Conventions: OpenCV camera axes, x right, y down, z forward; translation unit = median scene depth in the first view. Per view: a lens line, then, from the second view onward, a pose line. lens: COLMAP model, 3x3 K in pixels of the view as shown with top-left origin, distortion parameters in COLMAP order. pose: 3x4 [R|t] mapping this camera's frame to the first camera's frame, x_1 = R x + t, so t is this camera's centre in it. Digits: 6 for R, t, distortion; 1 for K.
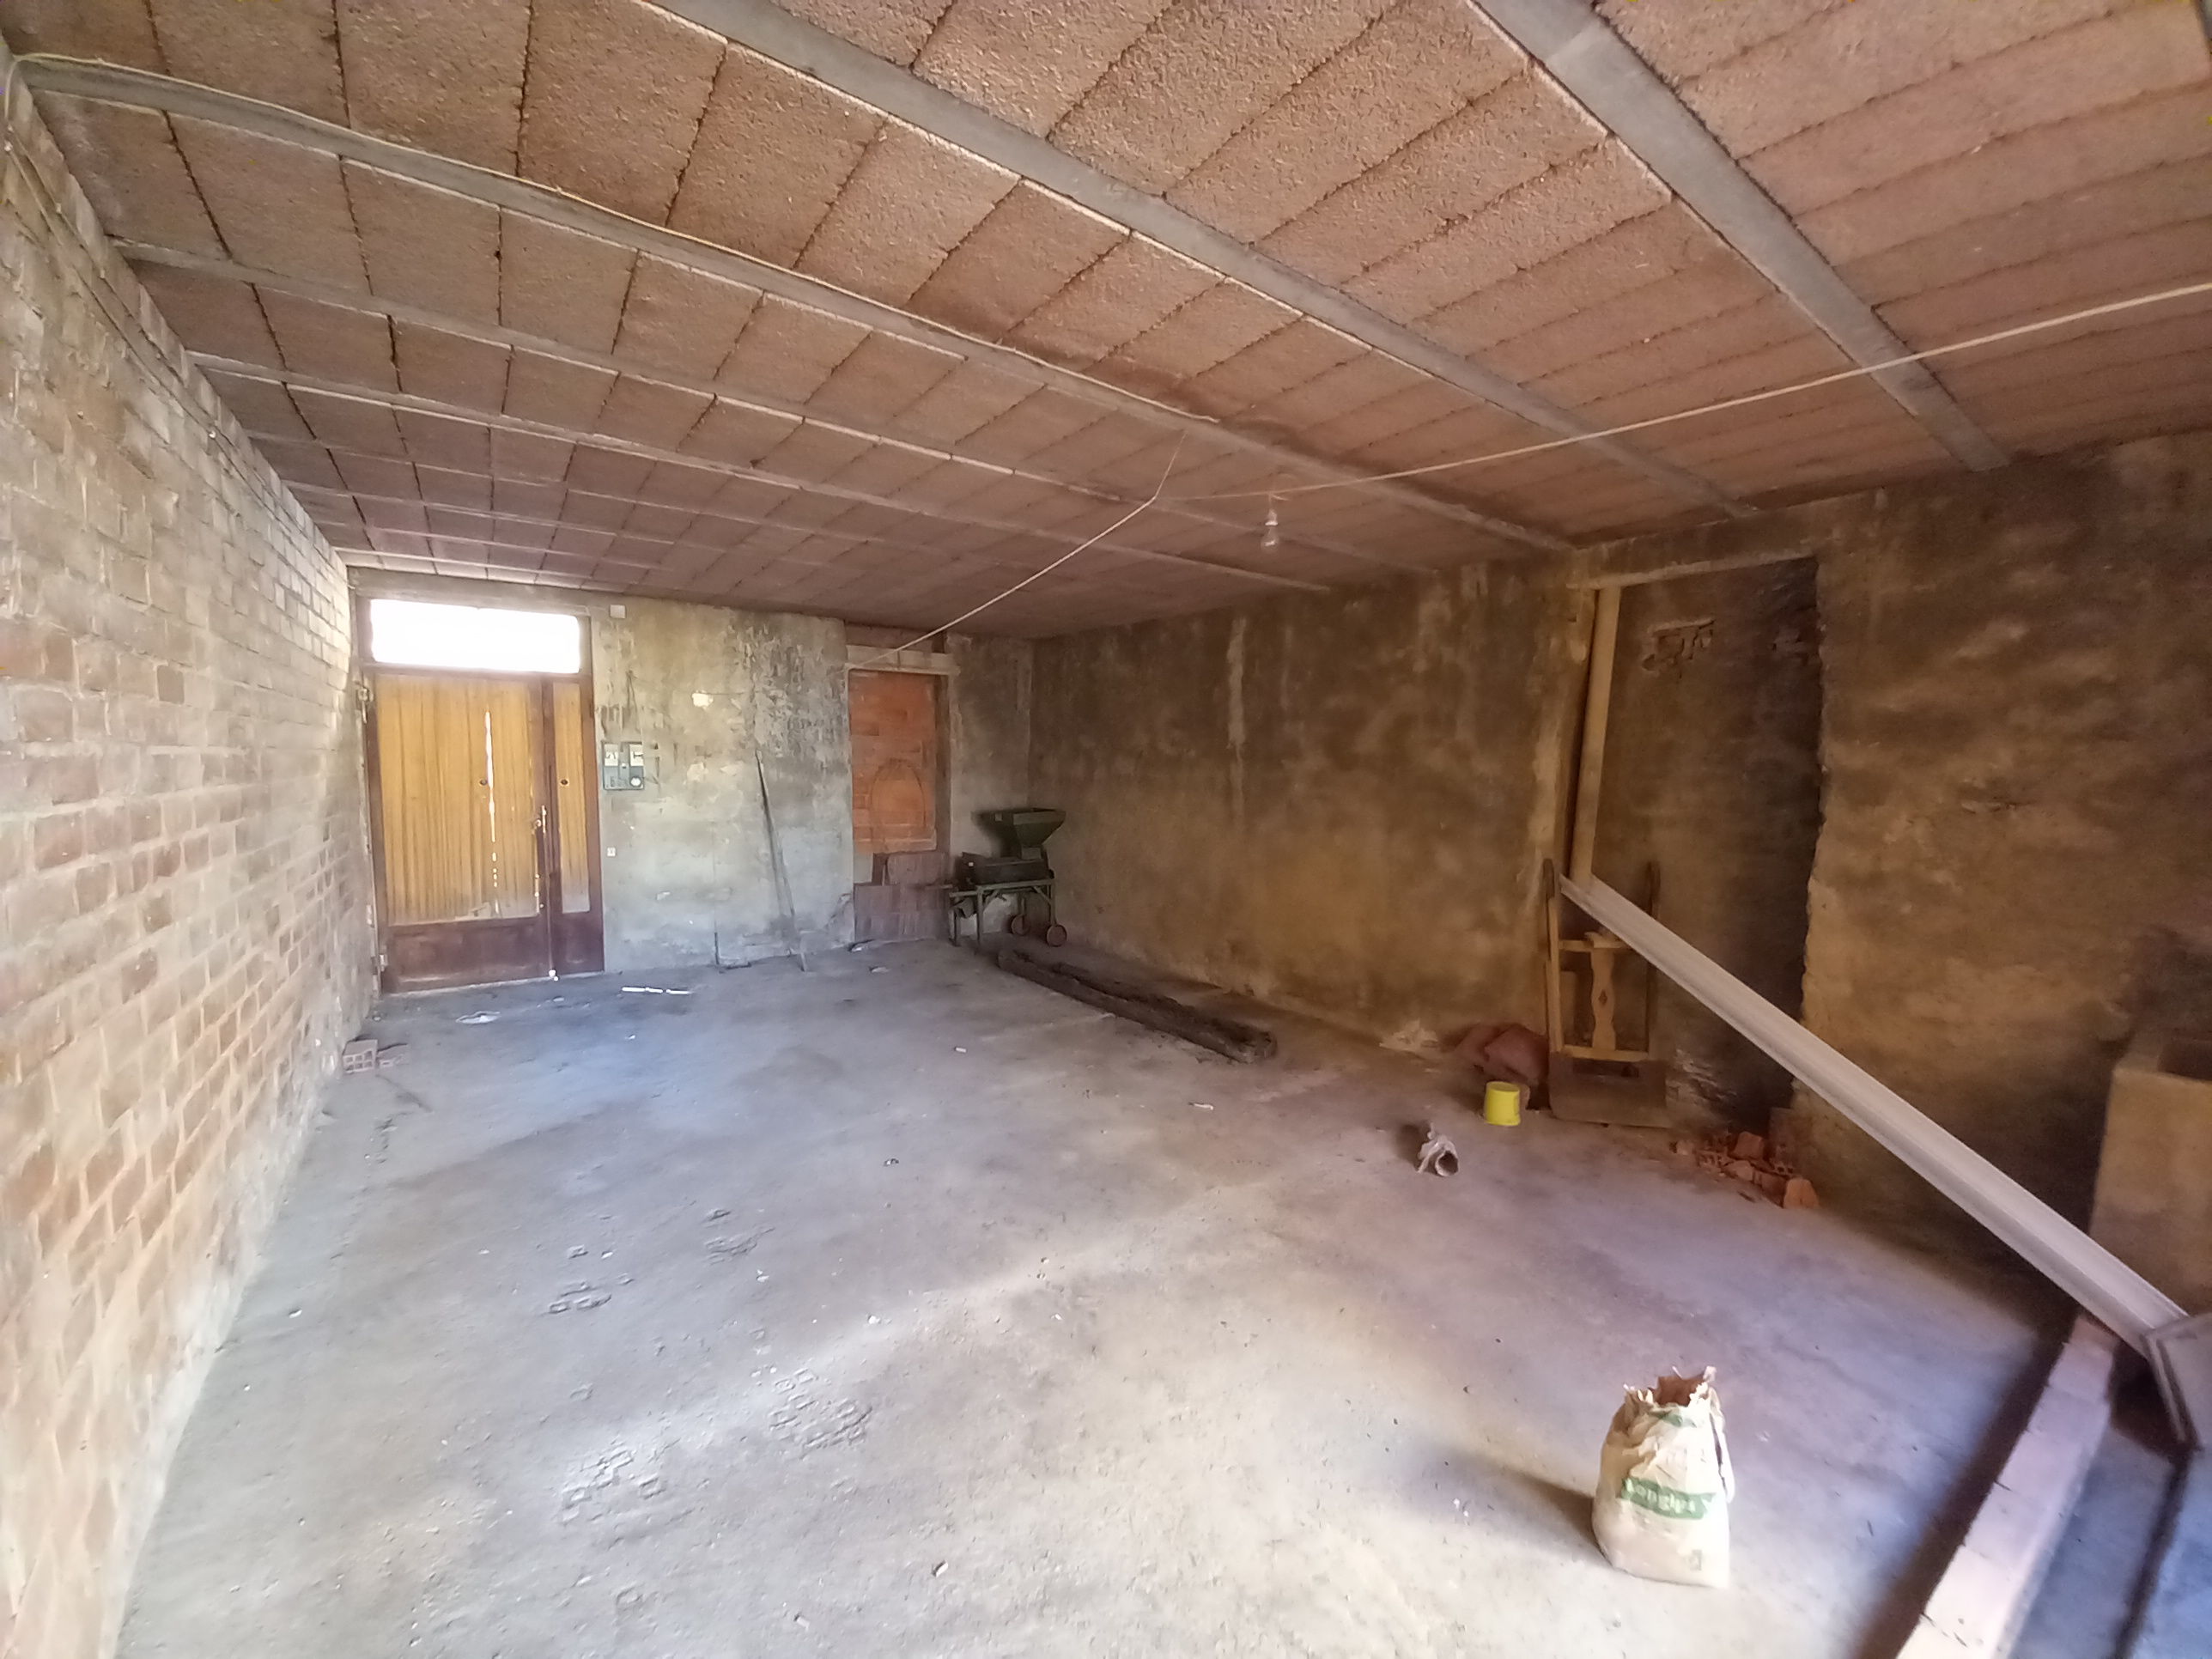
lens RADIAL K [[883.8, 0, 1120.6], [0, 883.8, 855.8], [0, 0, 1]] dist [0.010849, -0.017391]
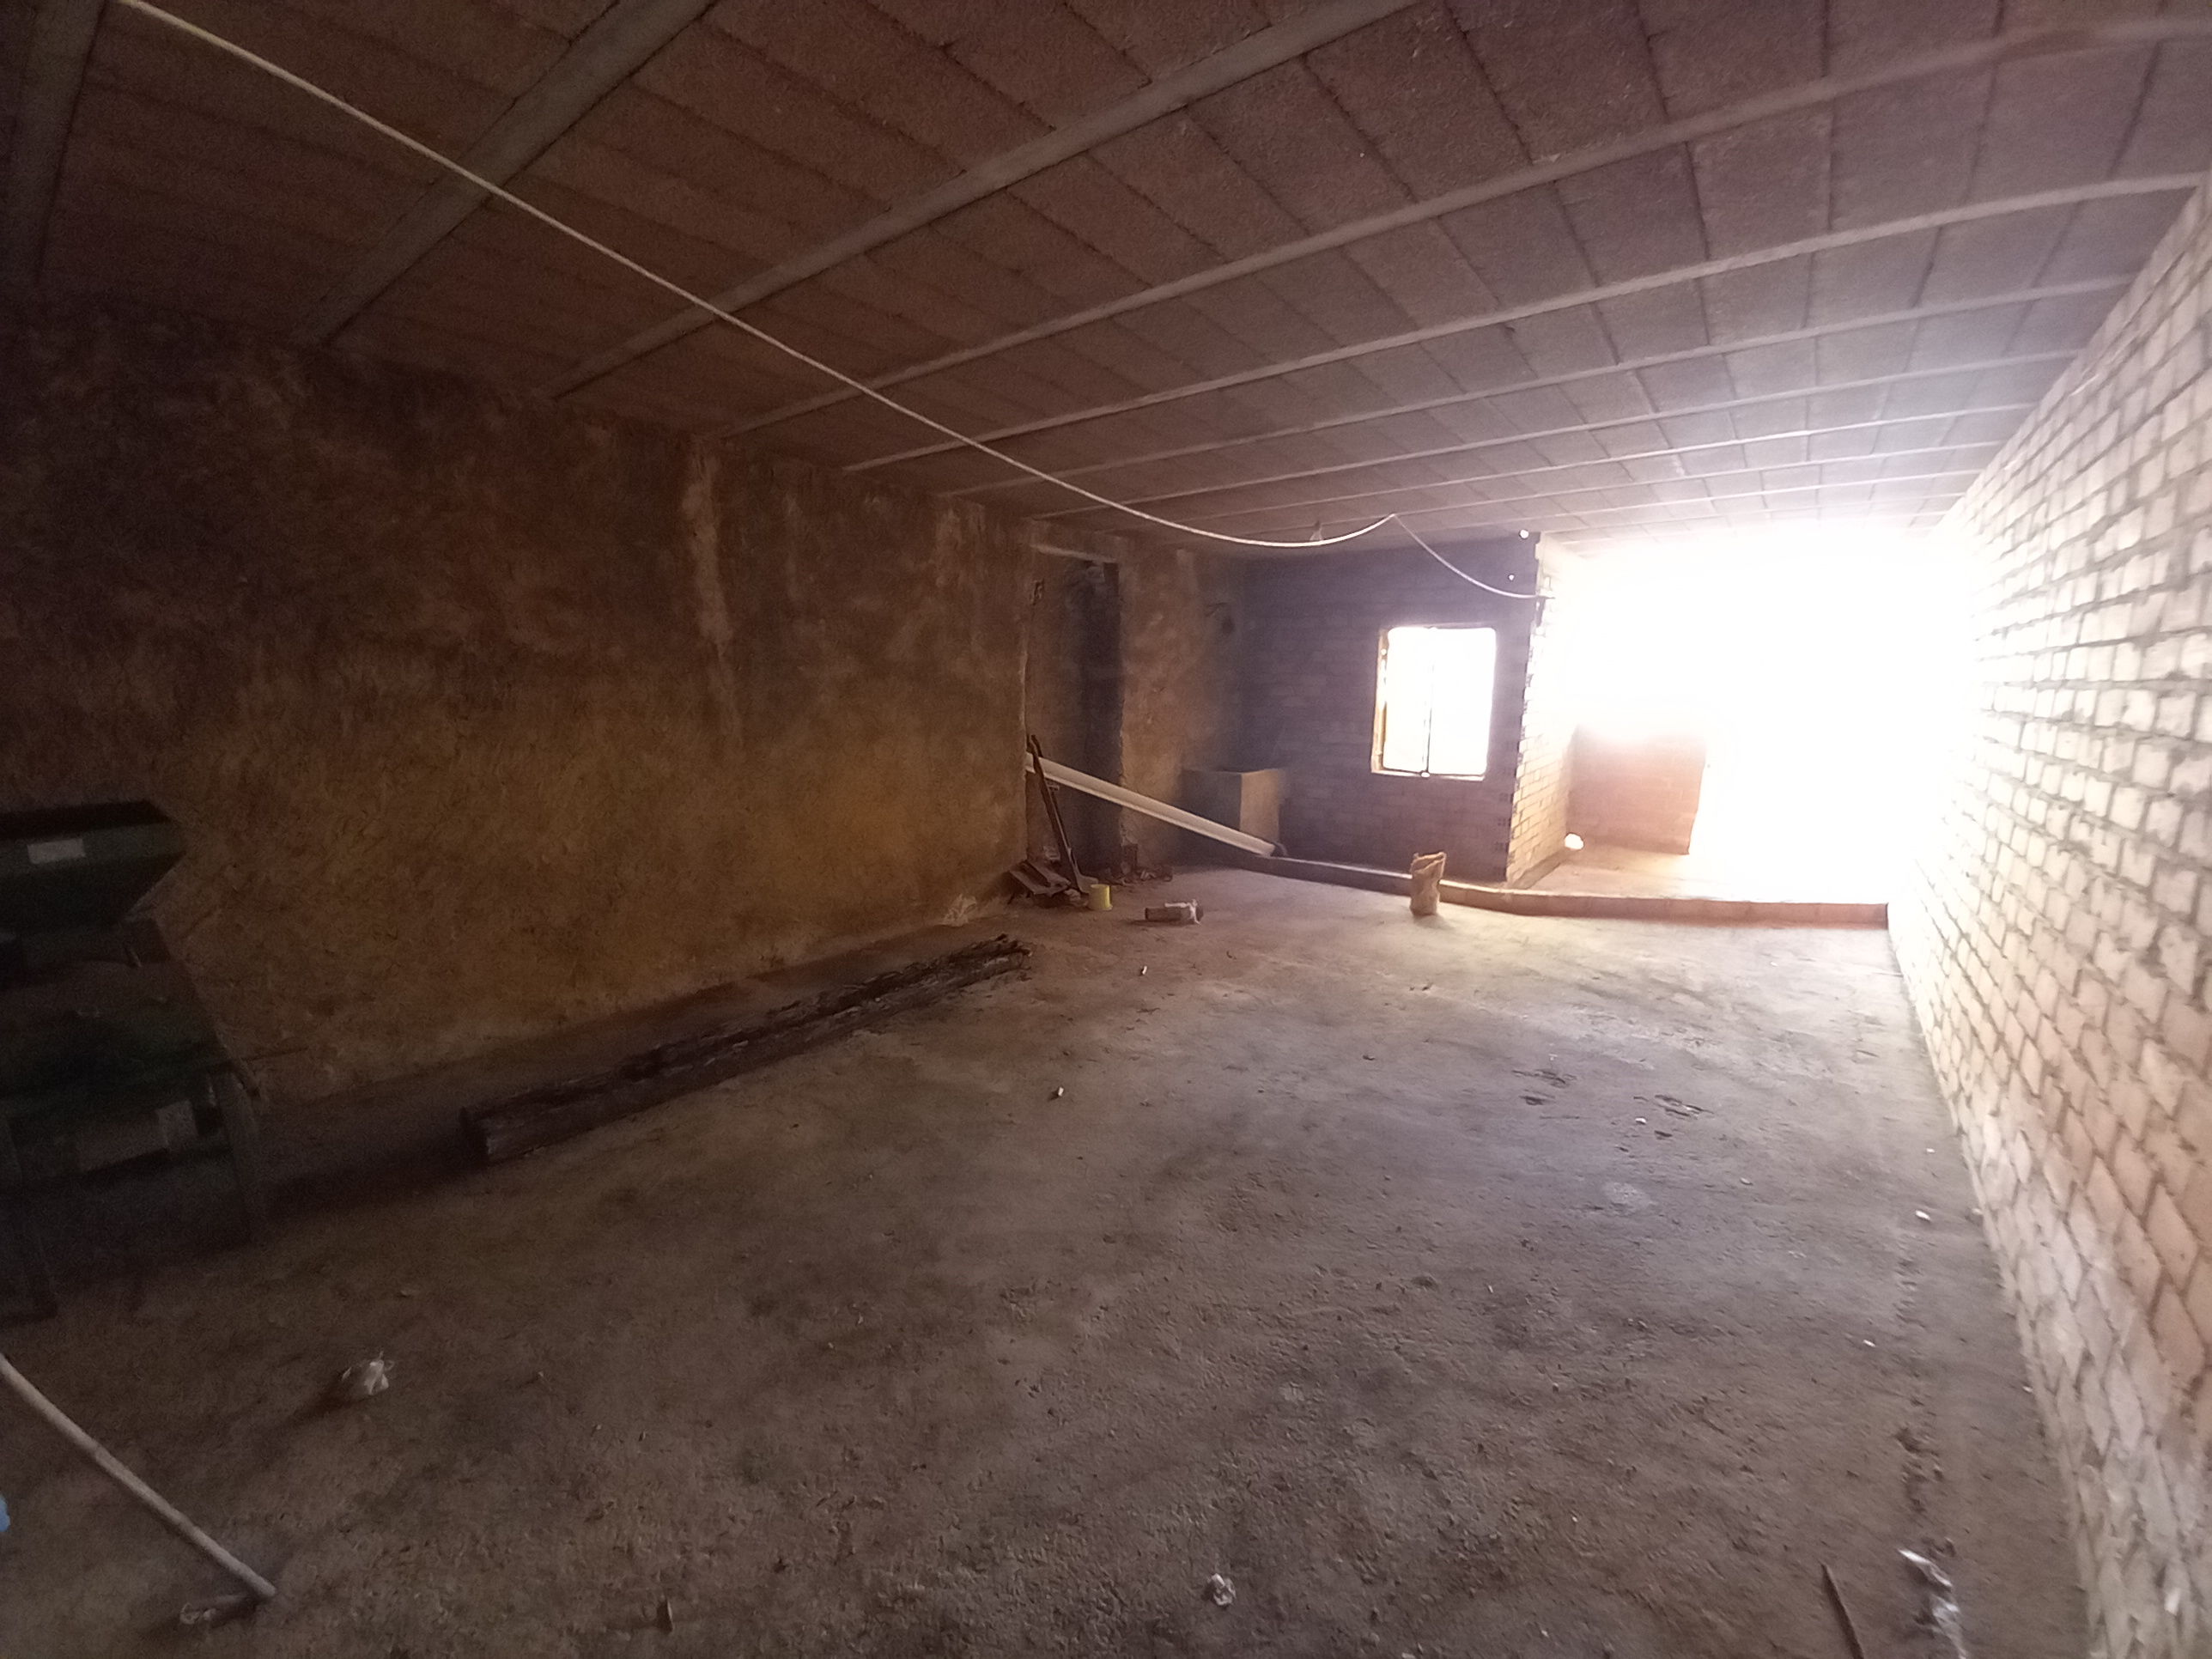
lens RADIAL K [[883.8, 0, 1120.6], [0, 883.8, 855.8], [0, 0, 1]] dist [0.010849, -0.017391]
pose [[-0.303295, -0.211032, 0.929235, -0.801477], [0.076895, 0.966568, 0.244608, -0.131983], [-0.949789, 0.145642, -0.276928, 1.106020]]
